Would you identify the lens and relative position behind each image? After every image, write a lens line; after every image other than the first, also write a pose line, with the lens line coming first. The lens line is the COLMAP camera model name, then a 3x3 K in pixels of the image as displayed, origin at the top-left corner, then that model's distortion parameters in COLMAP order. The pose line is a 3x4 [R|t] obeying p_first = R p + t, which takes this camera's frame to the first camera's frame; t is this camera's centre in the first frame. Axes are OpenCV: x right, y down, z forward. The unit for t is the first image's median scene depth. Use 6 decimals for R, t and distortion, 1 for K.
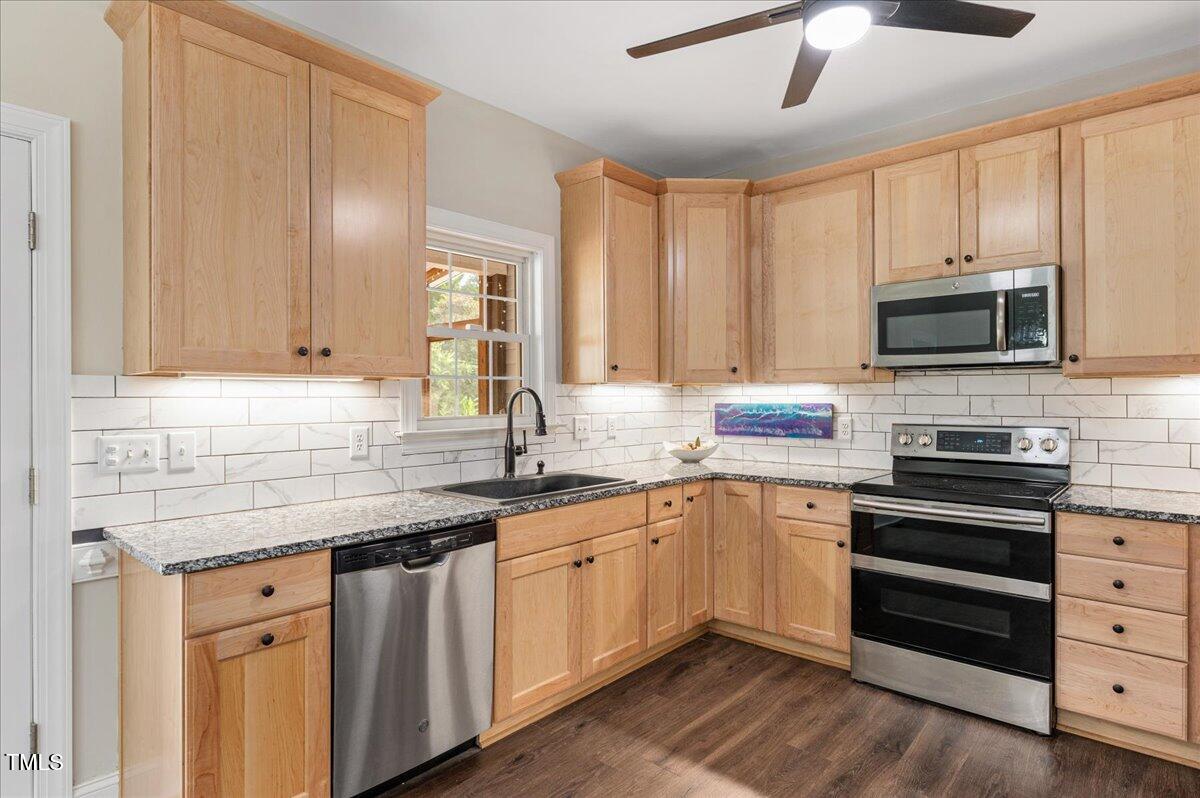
lens RADIAL K [[641.5, 0, 600.0], [0, 641.5, 399.0], [0, 0, 1]] dist [-0.001020, -0.000117]
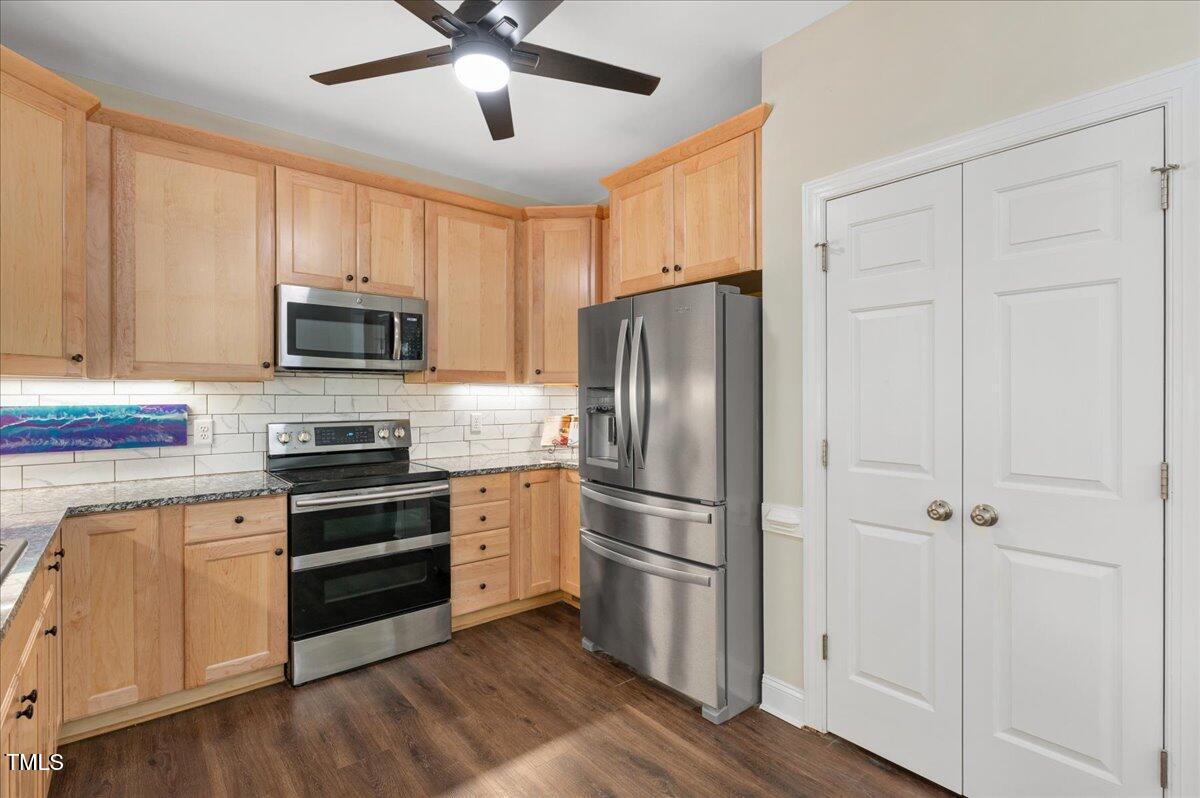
lens RADIAL K [[560.0, 0, 595.3], [0, 560.0, 396.3], [0, 0, 1]] dist [0.000304, -0.000148]
pose [[0.149590, 0.000629, 0.988748, -0.372610], [0.003091, 0.999995, -0.001103, -0.001357], [-0.988743, 0.003221, 0.149588, 0.413032]]
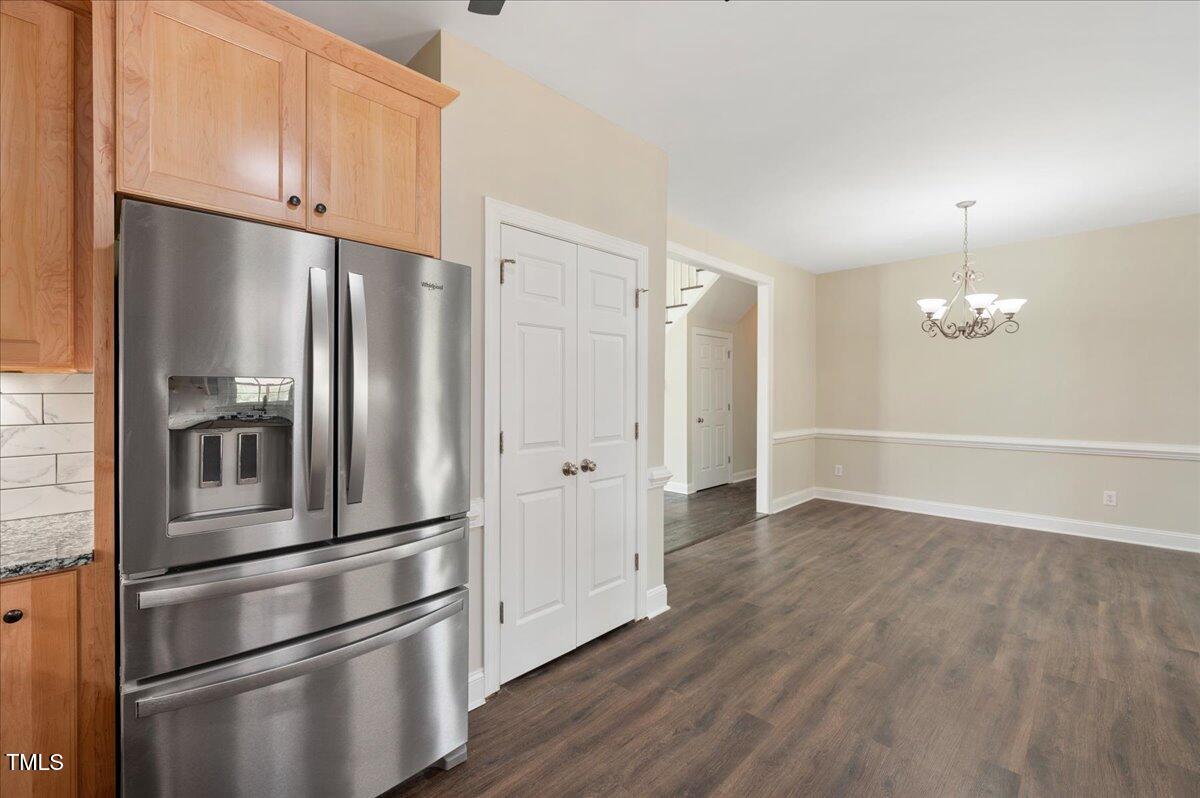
lens RADIAL K [[501.4, 0, 599.5], [0, 501.4, 395.2], [0, 0, 1]] dist [-0.001131, -0.000125]
pose [[-0.998700, 0.003795, 0.050834, 0.202282], [0.004287, 0.999945, 0.009590, -0.004392], [-0.050795, 0.009796, -0.998661, 0.954518]]
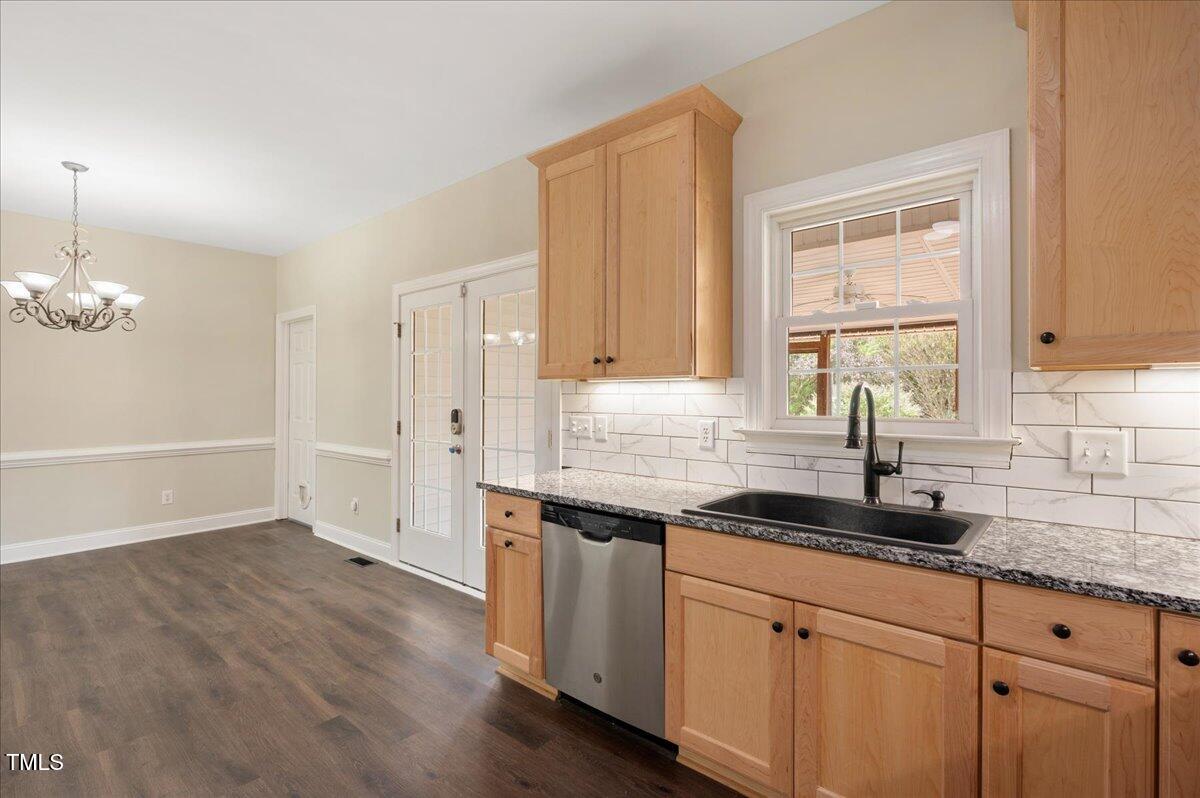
lens RADIAL K [[560.0, 0, 595.3], [0, 560.0, 396.3], [0, 0, 1]] dist [0.000304, -0.000148]
pose [[0.011902, 0.006887, -0.999905, 0.522143], [-0.001572, 0.999975, 0.006869, -0.004666], [0.999928, 0.001490, 0.011912, 0.700066]]
